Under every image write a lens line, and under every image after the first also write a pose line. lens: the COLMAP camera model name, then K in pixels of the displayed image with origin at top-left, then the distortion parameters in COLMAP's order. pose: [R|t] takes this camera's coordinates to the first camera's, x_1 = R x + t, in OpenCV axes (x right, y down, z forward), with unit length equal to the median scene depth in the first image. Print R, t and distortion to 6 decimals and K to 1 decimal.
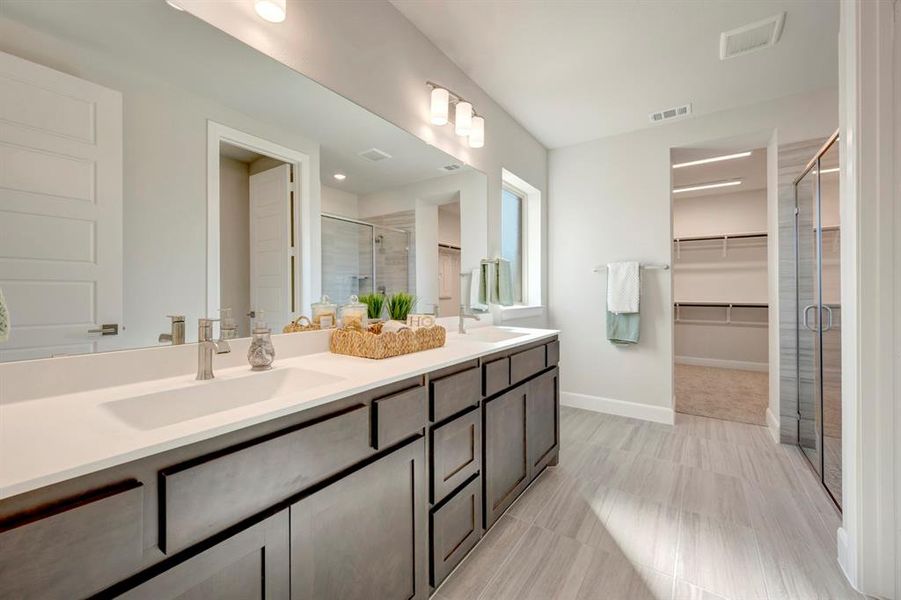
lens RADIAL K [[356.9, 0, 453.9], [0, 356.9, 292.9], [0, 0, 1]] dist [-0.001801, -0.000060]
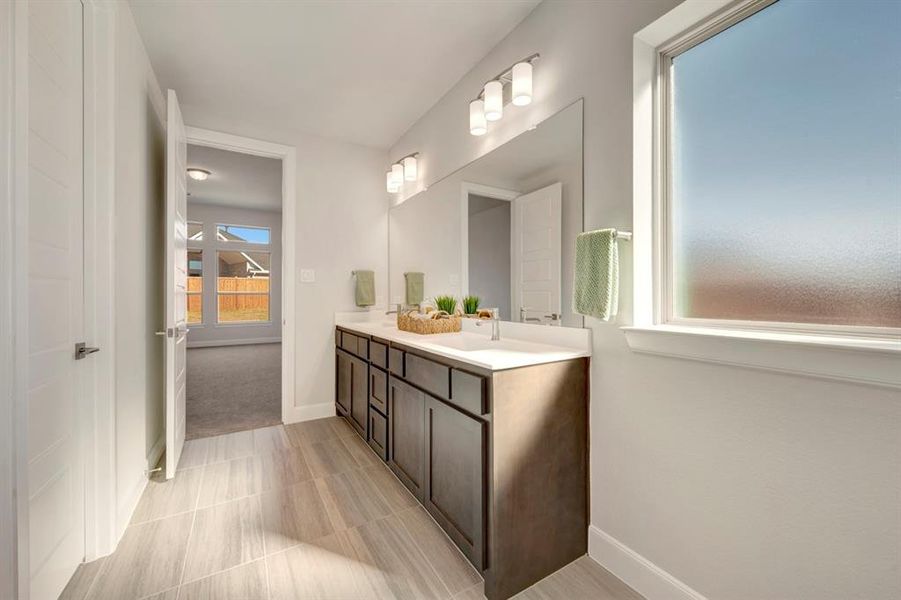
lens RADIAL K [[356.9, 0, 454.0], [0, 356.9, 300.7], [0, 0, 1]] dist [-0.001801, -0.000060]
pose [[-0.410140, 0.009706, -0.911971, 1.129740], [0.002849, 0.999952, 0.009361, 0.005818], [0.912018, 0.001241, -0.410148, 1.626207]]
